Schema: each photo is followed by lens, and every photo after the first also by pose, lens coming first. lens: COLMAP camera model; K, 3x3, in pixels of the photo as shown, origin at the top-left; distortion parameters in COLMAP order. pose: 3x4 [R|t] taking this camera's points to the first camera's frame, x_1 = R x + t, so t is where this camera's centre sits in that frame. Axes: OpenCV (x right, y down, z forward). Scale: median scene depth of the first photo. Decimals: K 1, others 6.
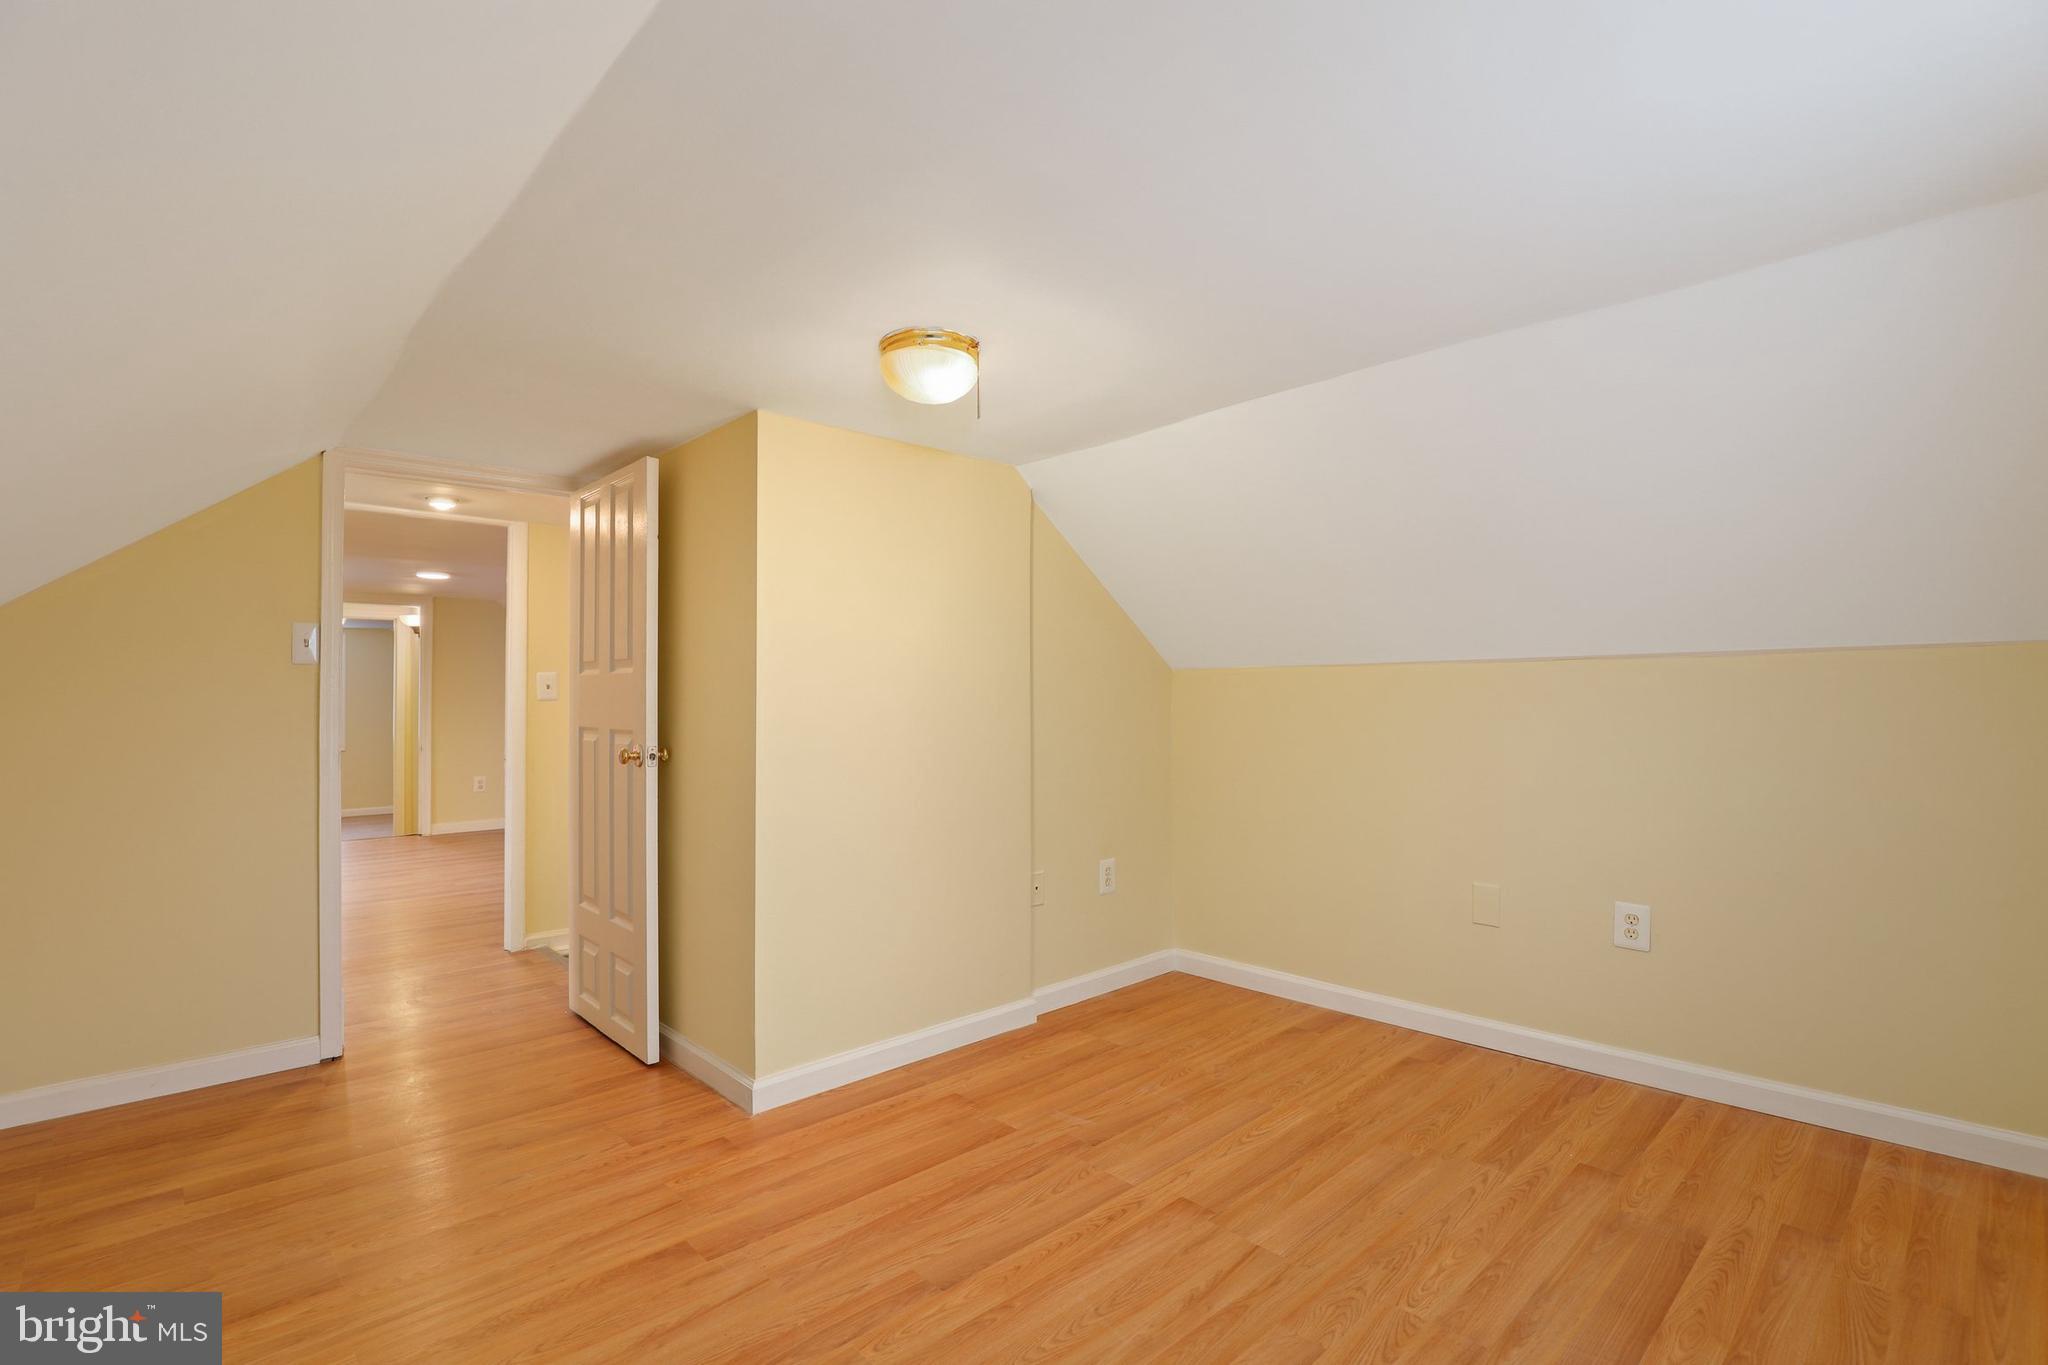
lens RADIAL K [[948.7, 0, 1022.0], [0, 948.7, 684.6], [0, 0, 1]] dist [-0.020368, 0.002178]
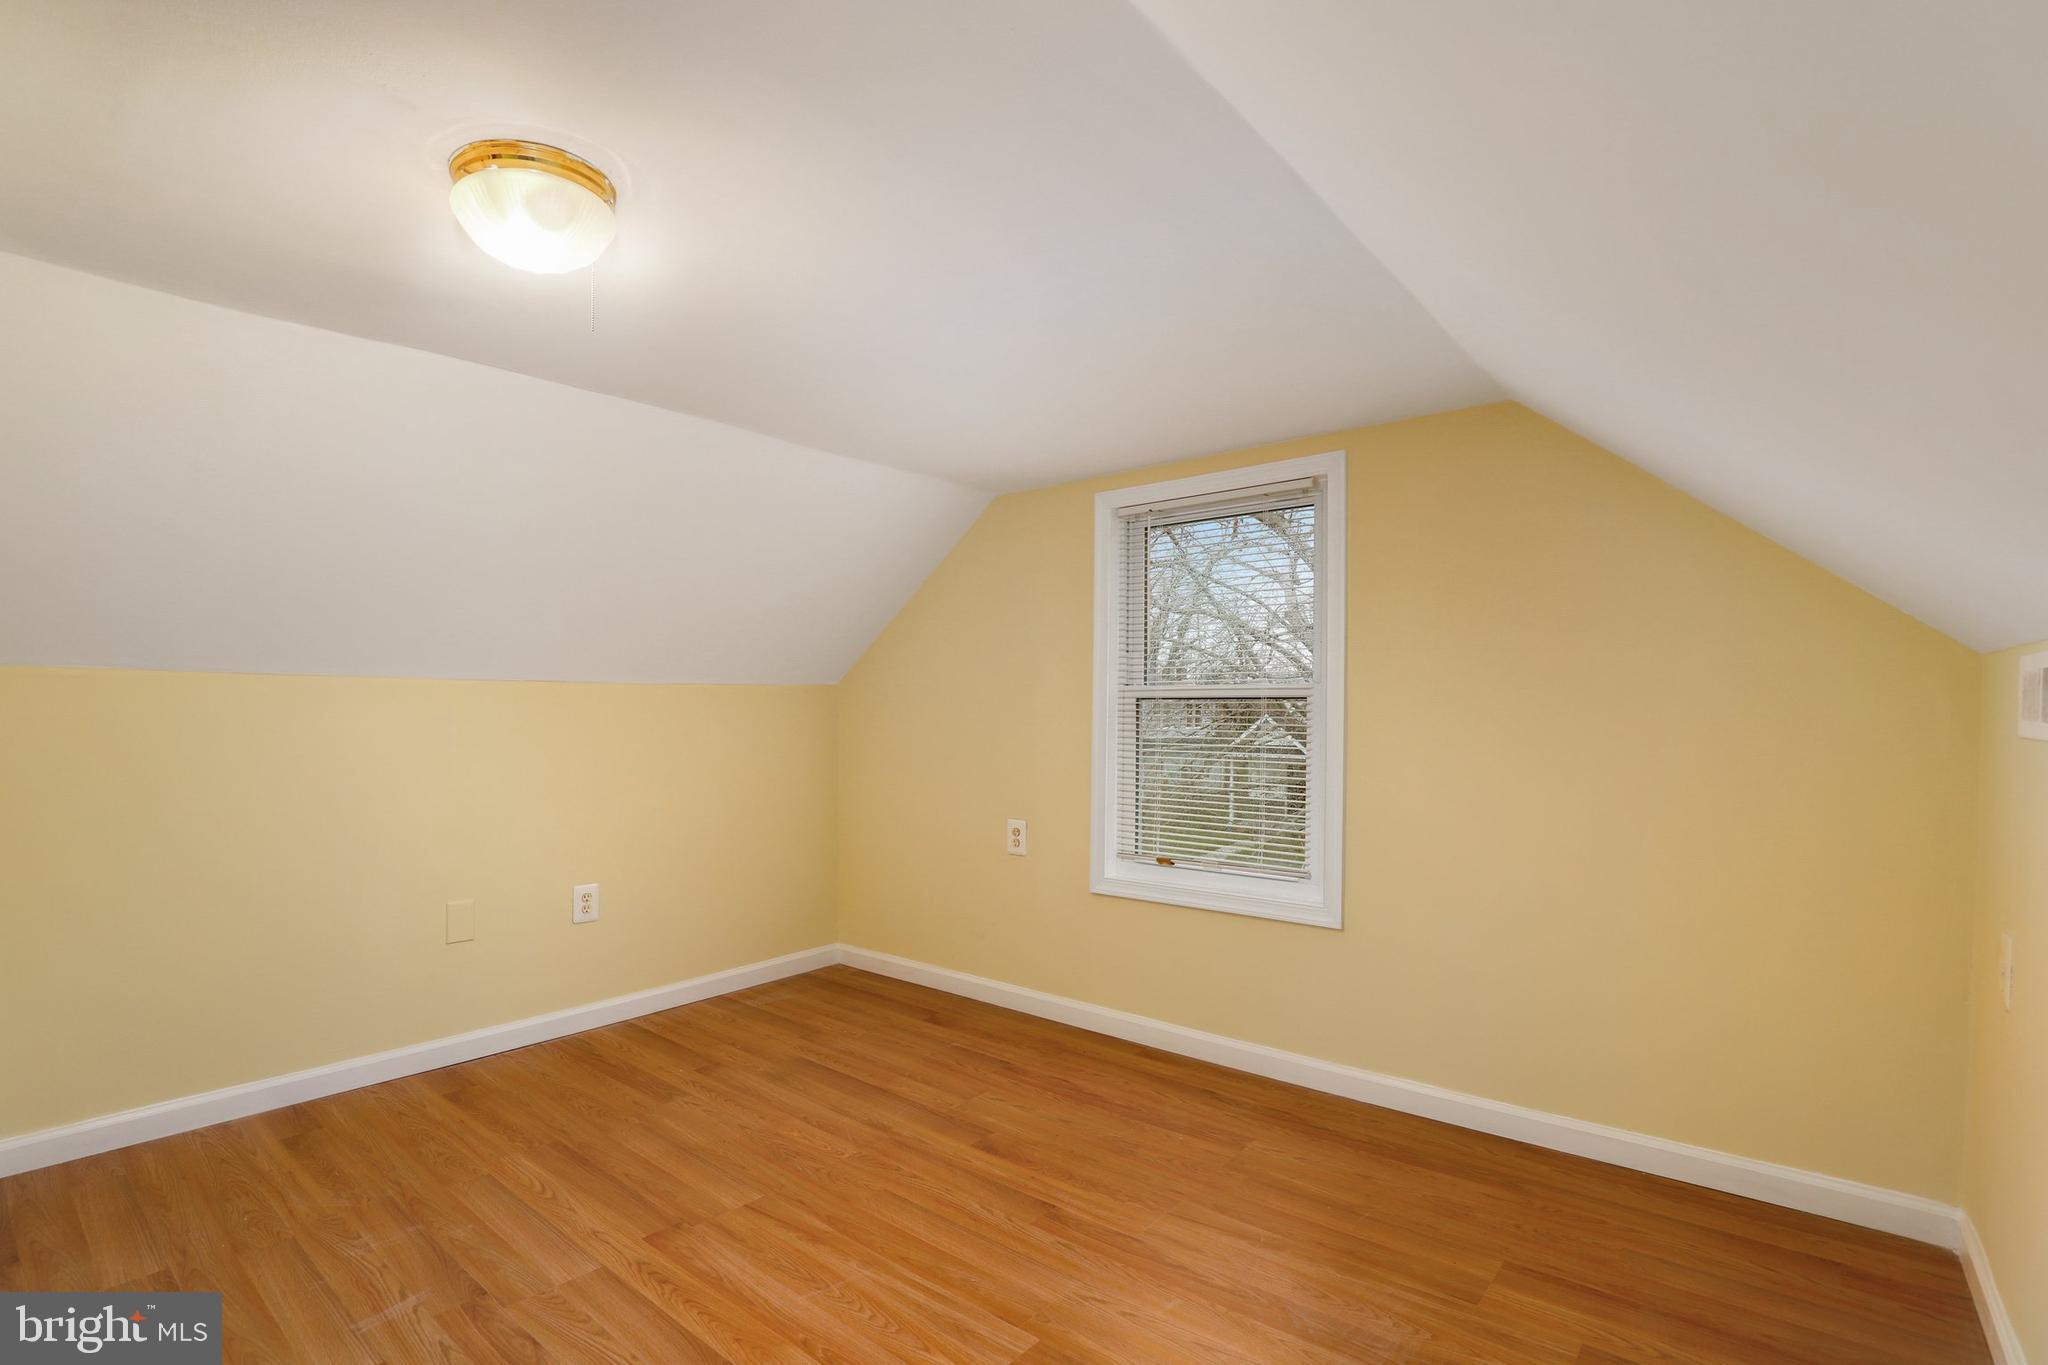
lens RADIAL K [[948.7, 0, 1020.8], [0, 948.7, 696.0], [0, 0, 1]] dist [-0.020368, 0.002178]
pose [[-0.104195, 0.027047, 0.994189, -0.779211], [-0.012433, 0.999517, -0.028495, 0.017173], [-0.994479, -0.015330, -0.103808, 0.684002]]
